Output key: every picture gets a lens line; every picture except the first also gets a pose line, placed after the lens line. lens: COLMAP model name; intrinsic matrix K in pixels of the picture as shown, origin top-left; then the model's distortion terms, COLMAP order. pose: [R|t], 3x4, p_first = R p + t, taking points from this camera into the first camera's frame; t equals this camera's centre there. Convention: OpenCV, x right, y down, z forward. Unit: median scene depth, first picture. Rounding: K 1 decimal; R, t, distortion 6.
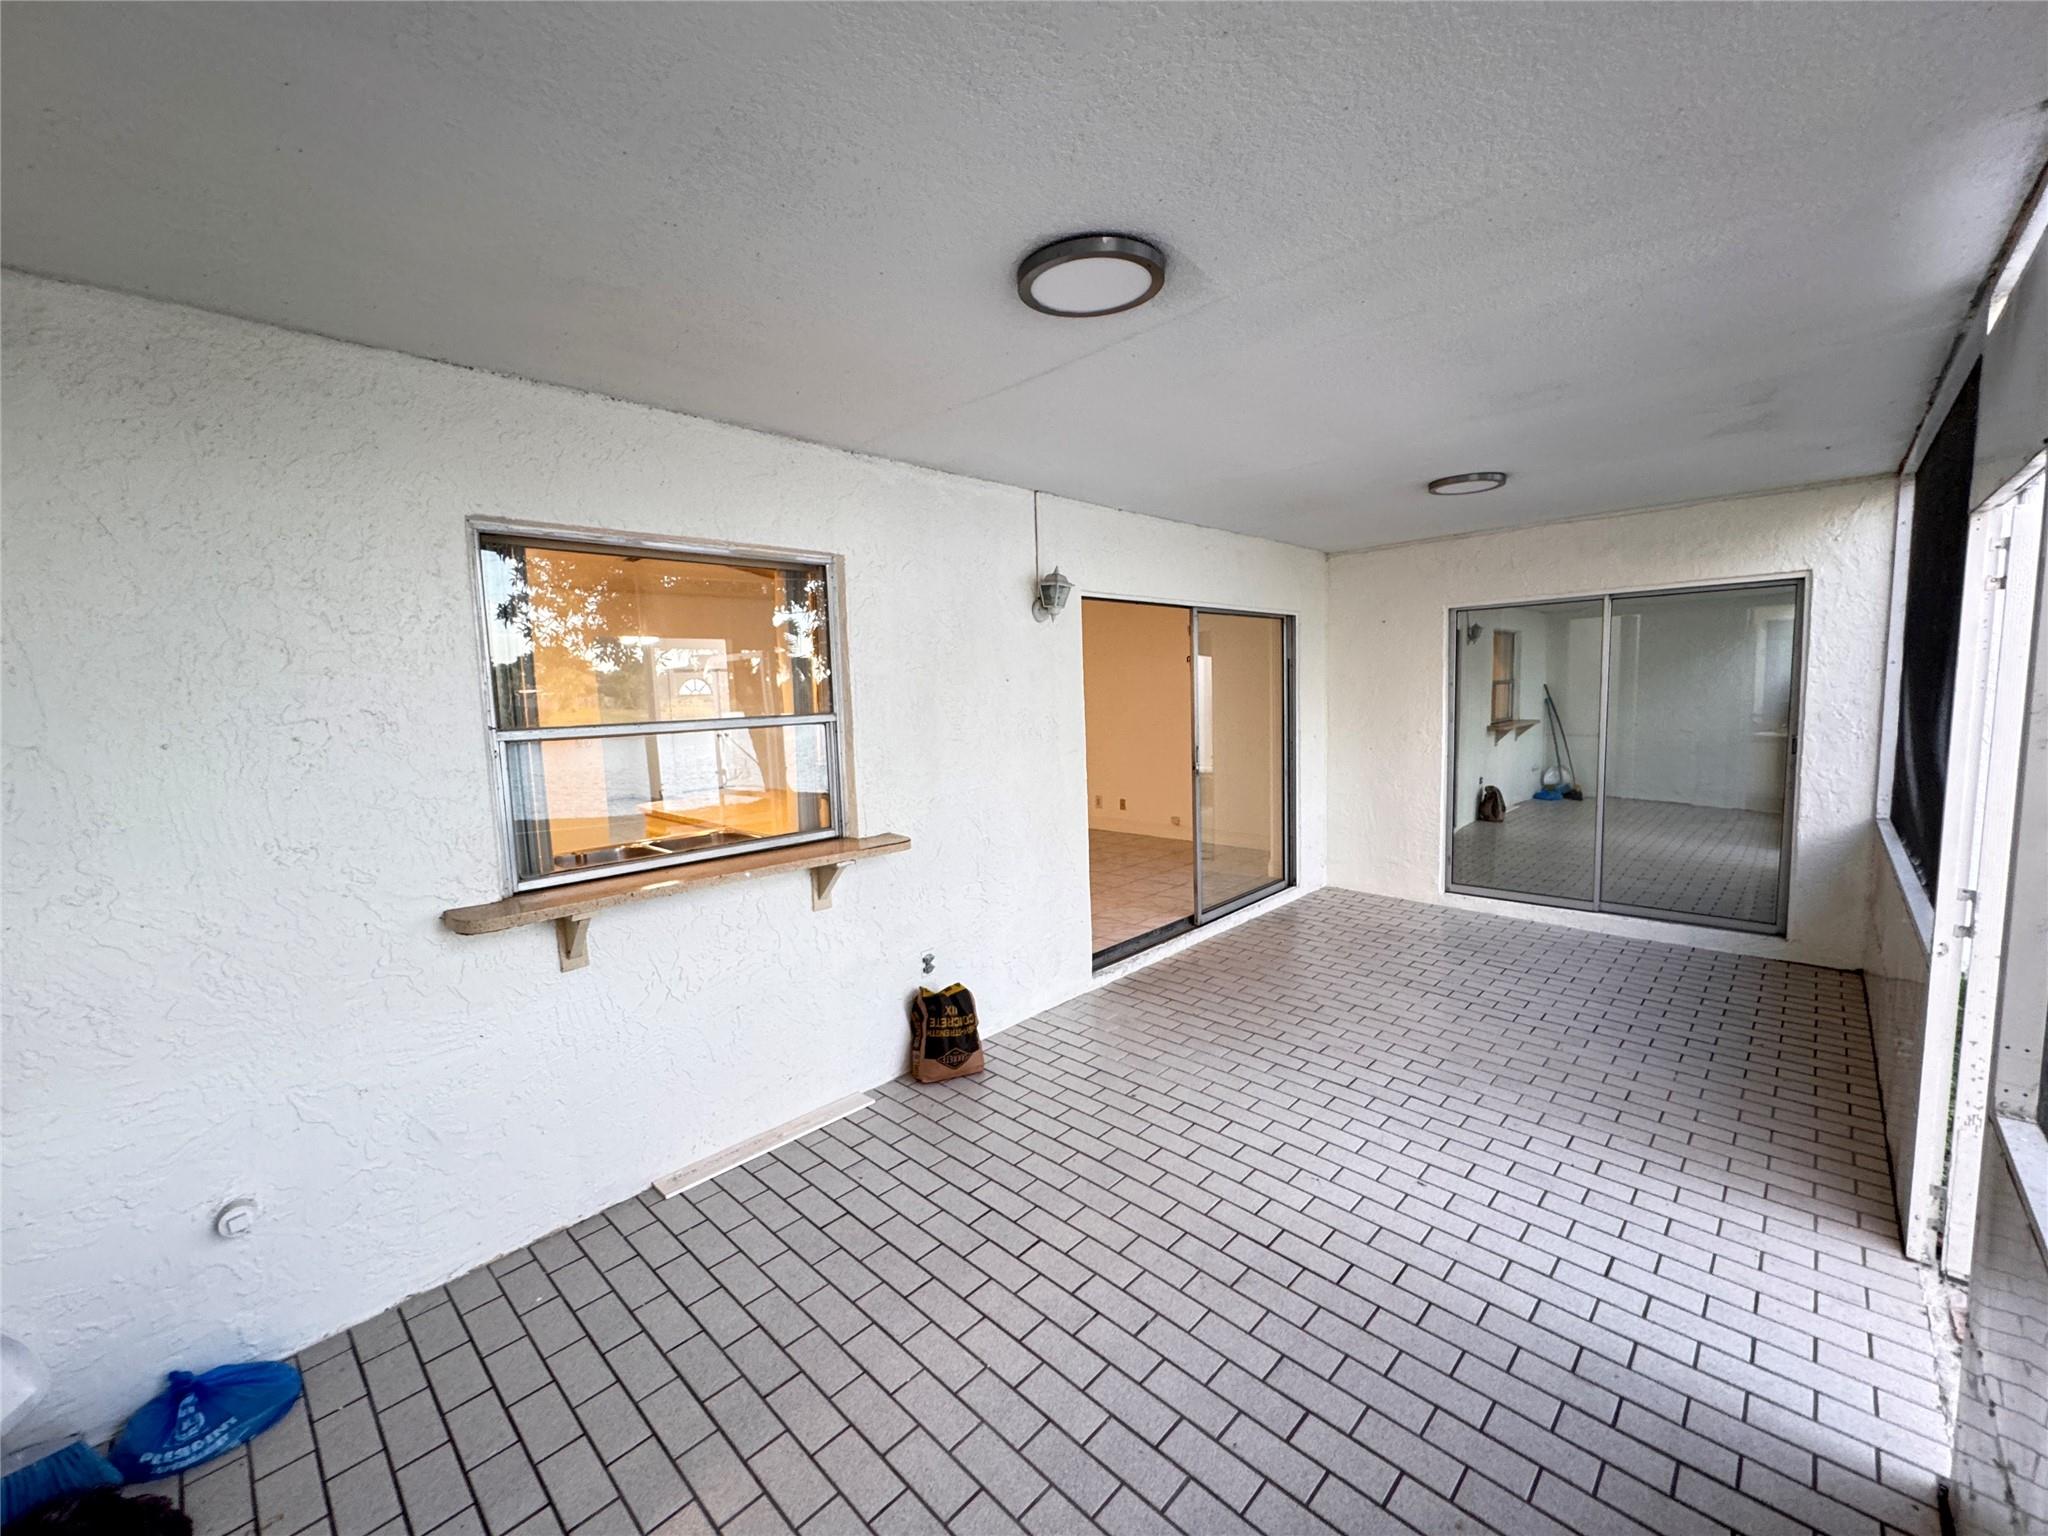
lens RADIAL K [[817.2, 0, 1023.1], [0, 817.2, 769.3], [0, 0, 1]] dist [-0.002537, -0.000068]
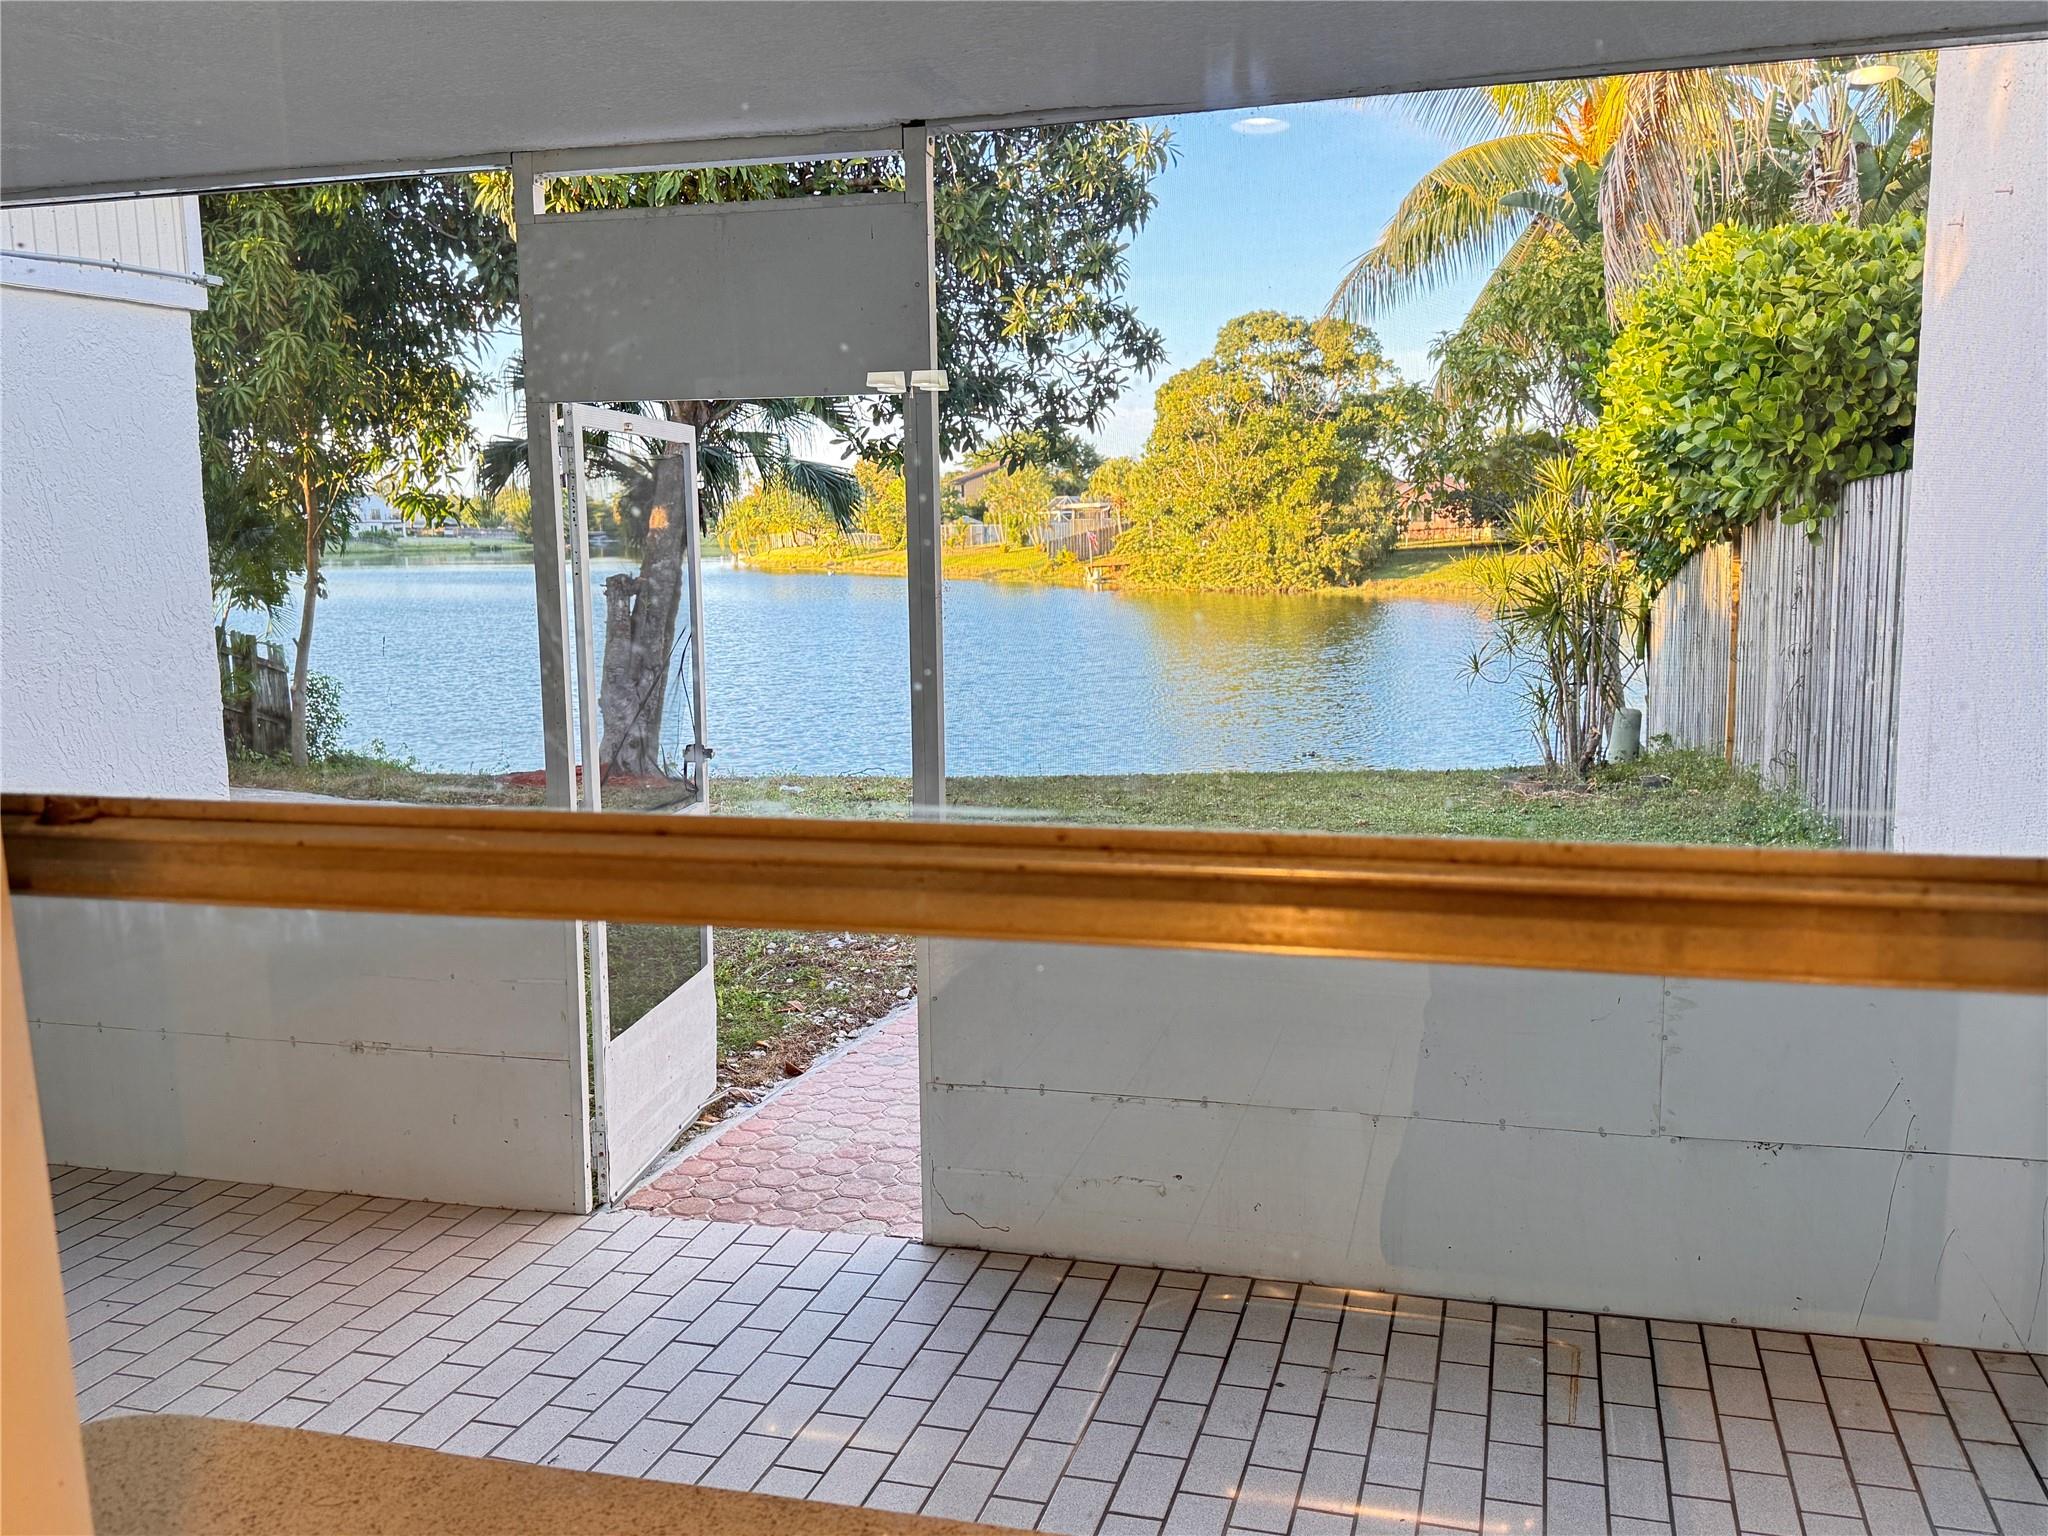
lens RADIAL K [[1714.5, 0, 1024.0], [0, 1714.5, 768.0], [0, 0, 1]] dist [0.170918, -0.314334]
pose [[-0.478245, -0.082523, 0.874341, -0.636153], [0.119346, 0.980233, 0.157797, -0.109380], [-0.870080, 0.179814, -0.458943, 1.083003]]
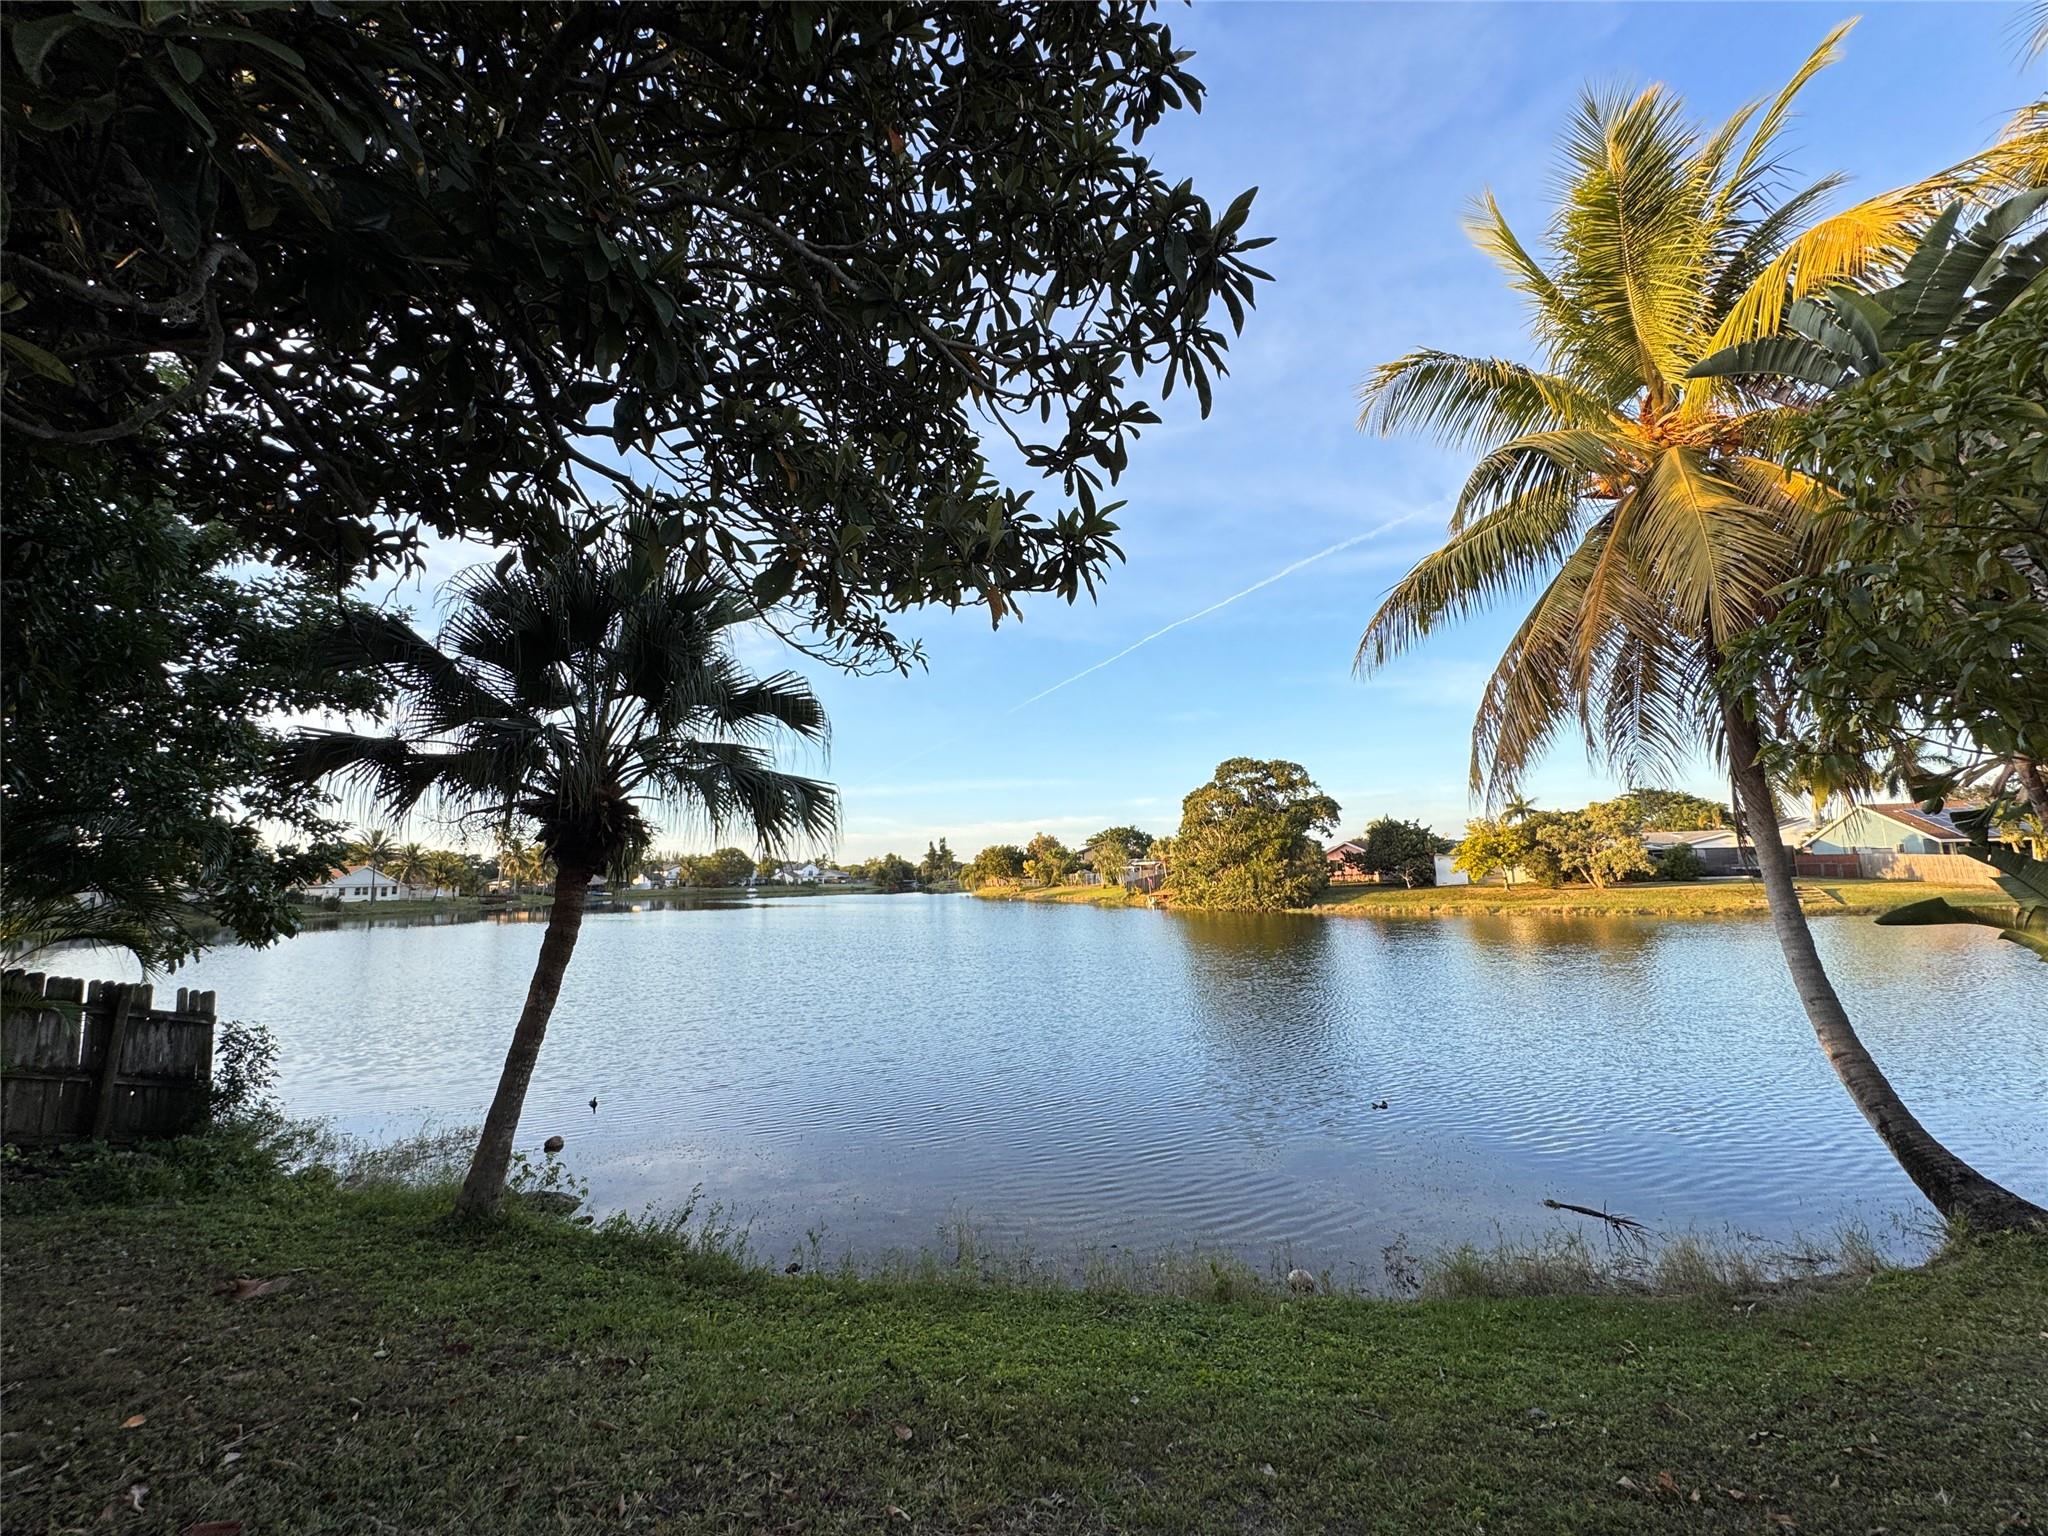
lens RADIAL K [[817.2, 0, 1023.1], [0, 817.2, 769.3], [0, 0, 1]] dist [-0.002537, -0.000068]
pose [[-0.371979, 0.162697, 0.913871, 3.358983], [0.126111, 0.984249, -0.123894, 0.112895], [-0.919634, 0.069163, -0.386638, -1.416036]]
